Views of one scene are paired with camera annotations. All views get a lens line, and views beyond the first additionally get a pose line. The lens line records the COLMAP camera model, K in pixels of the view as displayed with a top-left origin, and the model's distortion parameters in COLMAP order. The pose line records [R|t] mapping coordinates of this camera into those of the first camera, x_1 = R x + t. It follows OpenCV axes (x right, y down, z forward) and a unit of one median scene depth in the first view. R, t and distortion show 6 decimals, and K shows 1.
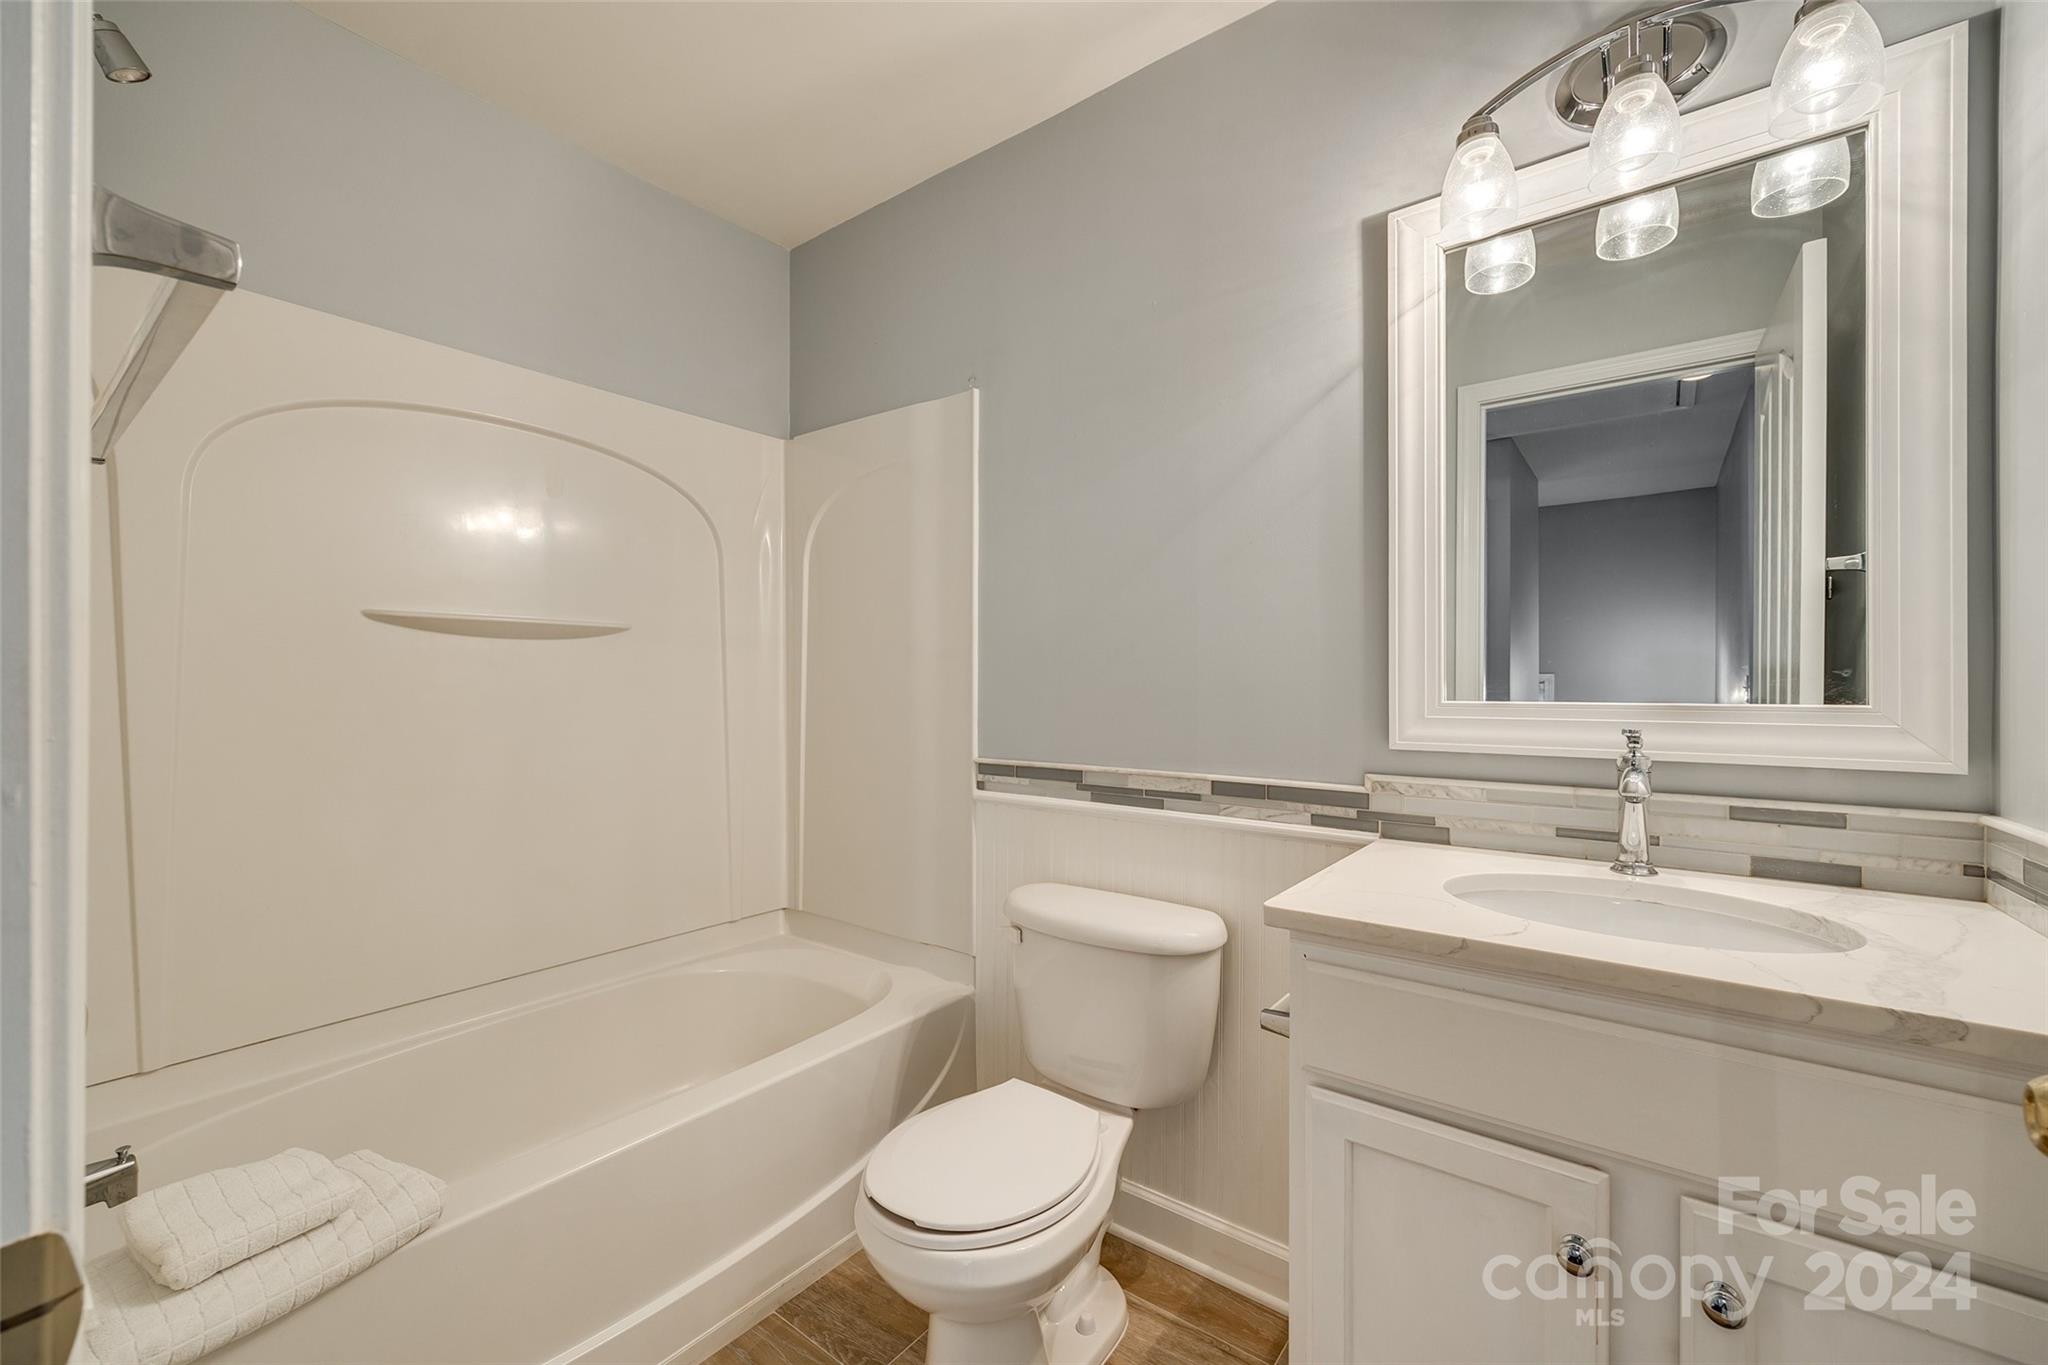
lens RADIAL K [[830.6, 0, 1026.3], [0, 830.6, 686.3], [0, 0, 1]] dist [-0.001346, 0.000130]
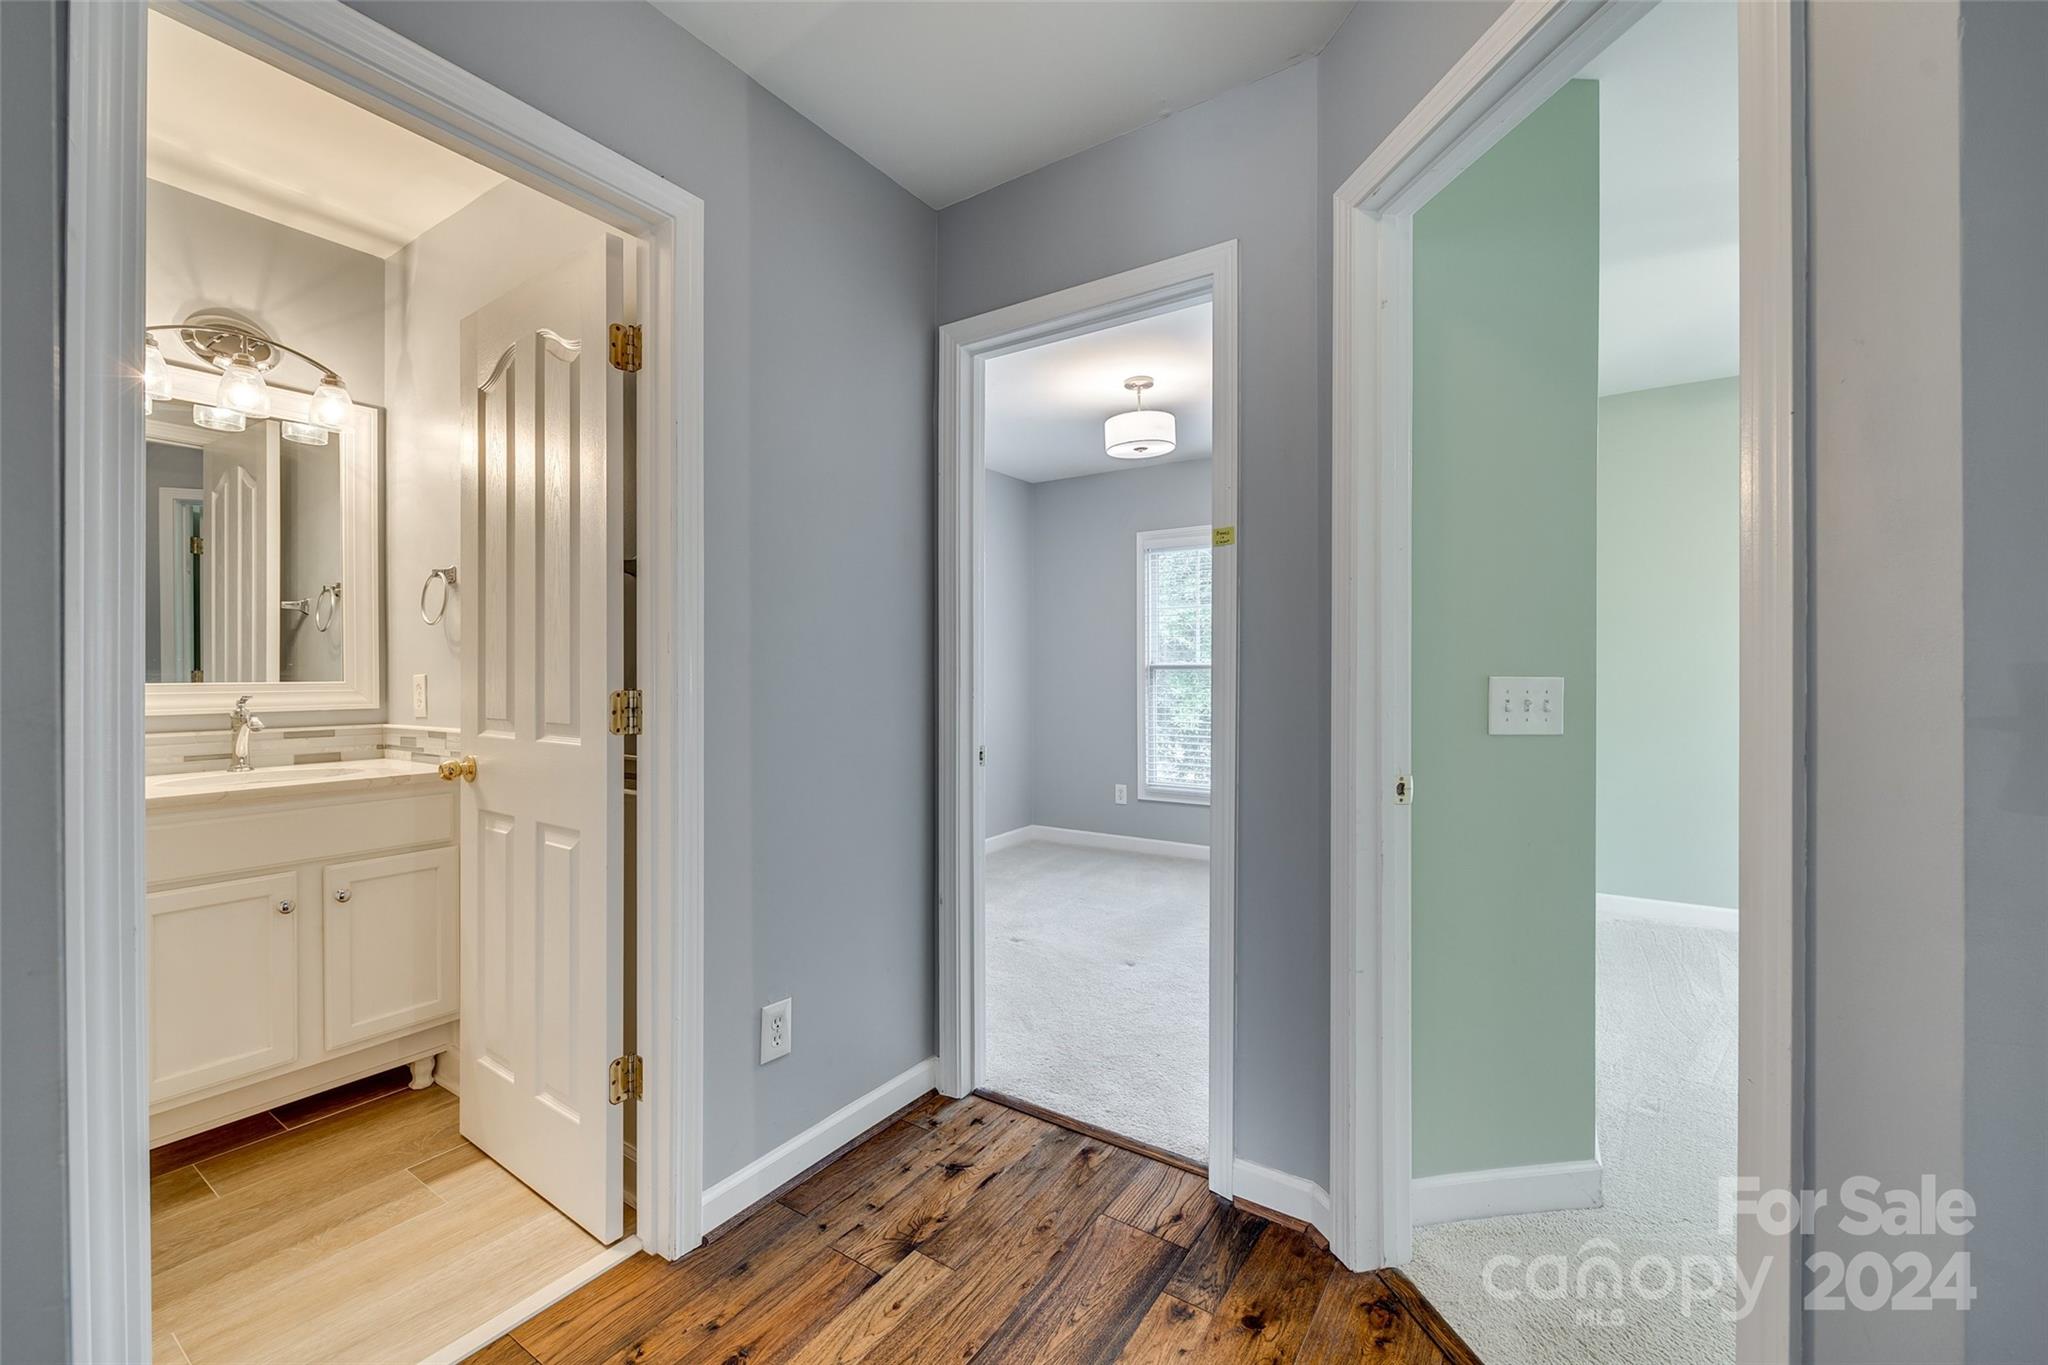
lens RADIAL K [[830.6, 0, 1024.0], [0, 830.6, 673.4], [0, 0, 1]] dist [-0.001346, 0.000130]
pose [[-0.060260, -0.004135, 0.998174, -1.399430], [-0.000747, 0.999991, 0.004098, -0.011943], [-0.998182, -0.000498, -0.060263, -0.753254]]
